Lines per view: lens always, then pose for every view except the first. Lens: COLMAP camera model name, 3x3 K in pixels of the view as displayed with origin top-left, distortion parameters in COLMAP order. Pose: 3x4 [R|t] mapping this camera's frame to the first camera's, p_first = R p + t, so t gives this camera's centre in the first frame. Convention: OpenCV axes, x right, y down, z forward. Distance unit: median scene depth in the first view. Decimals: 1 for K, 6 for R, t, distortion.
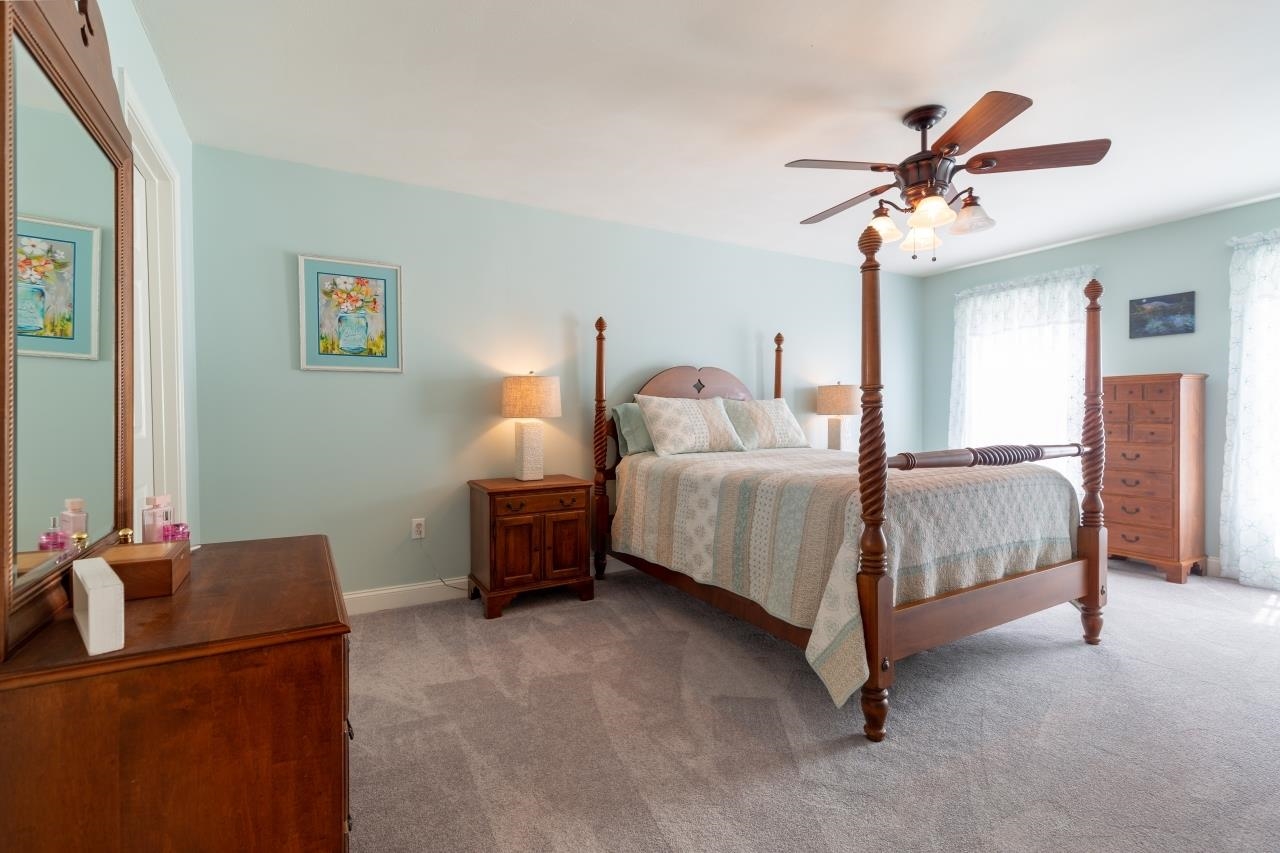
lens RADIAL K [[573.7, 0, 635.1], [0, 573.7, 422.4], [0, 0, 1]] dist [0.000771, -0.000164]
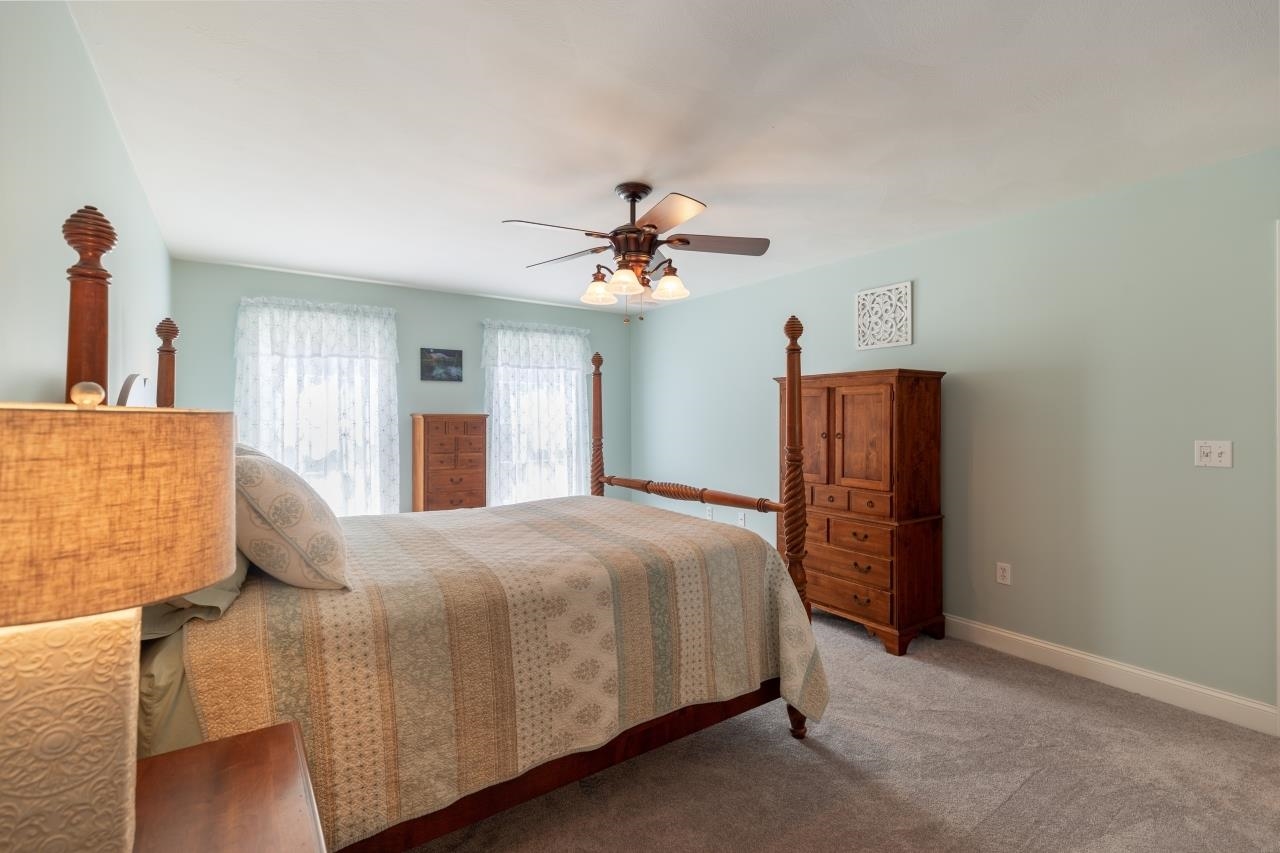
lens RADIAL K [[573.7, 0, 638.3], [0, 573.7, 423.1], [0, 0, 1]] dist [0.000771, -0.000164]
pose [[-0.094897, -0.005697, 0.995471, -0.442501], [0.019921, 0.999773, 0.007620, -0.073518], [-0.995288, 0.020554, -0.094762, 0.842212]]
